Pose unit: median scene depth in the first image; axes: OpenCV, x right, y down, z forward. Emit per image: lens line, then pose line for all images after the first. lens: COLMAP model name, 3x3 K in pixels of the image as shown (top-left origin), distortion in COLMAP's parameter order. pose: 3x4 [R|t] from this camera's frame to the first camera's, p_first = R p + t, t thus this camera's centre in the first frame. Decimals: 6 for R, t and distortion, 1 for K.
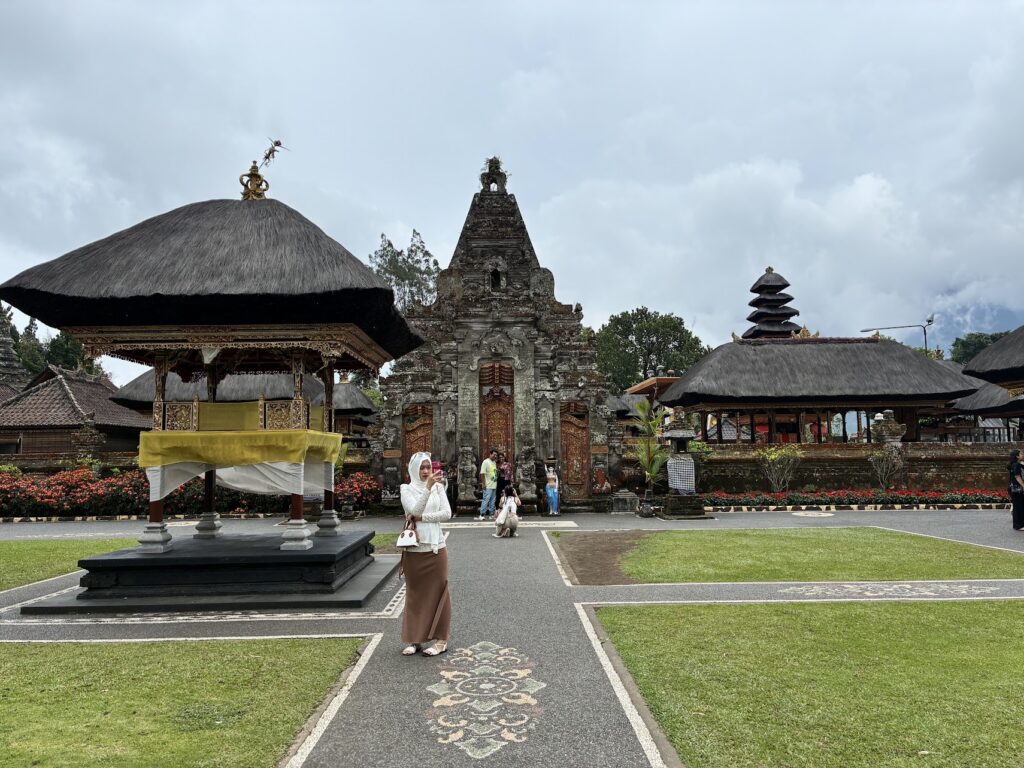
lens RADIAL K [[897.0, 0, 512.0], [0, 897.0, 384.0], [0, 0, 1]] dist [-0.005277, -0.016515]
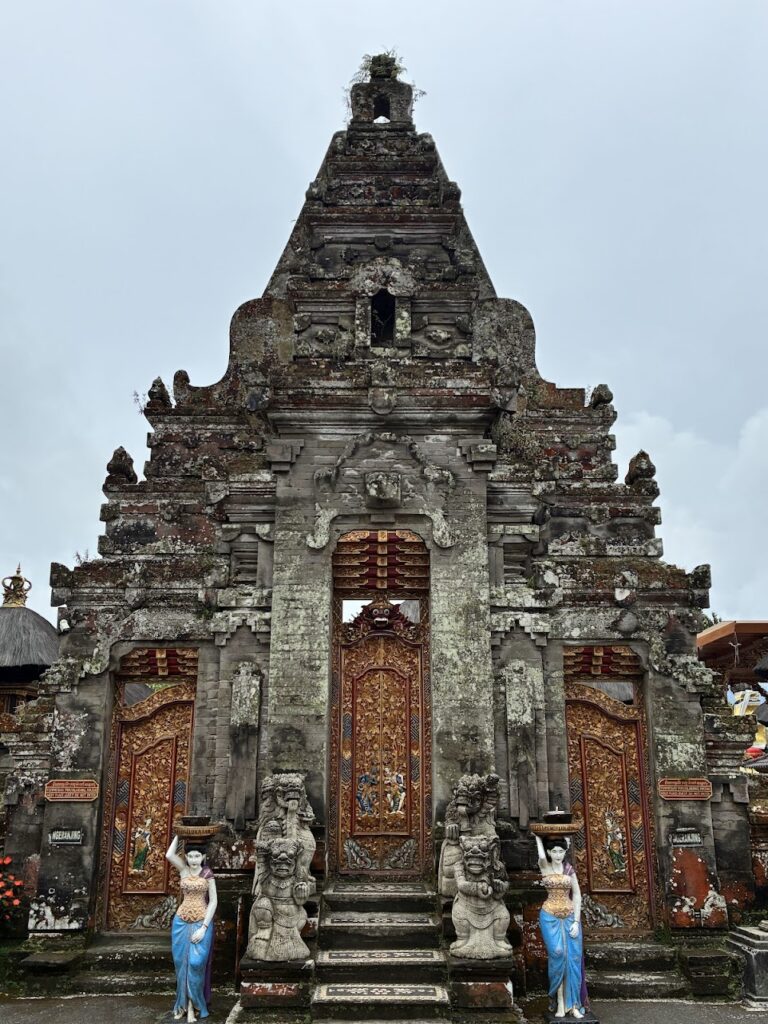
lens RADIAL K [[897.0, 0, 376.1], [0, 897.0, 514.7], [0, 0, 1]] dist [-0.005277, -0.016515]
pose [[0.999658, 0.010814, -0.023817, -0.011184], [-0.015596, 0.977395, -0.210844, 0.045612], [0.020999, 0.211144, 0.977229, 0.648959]]
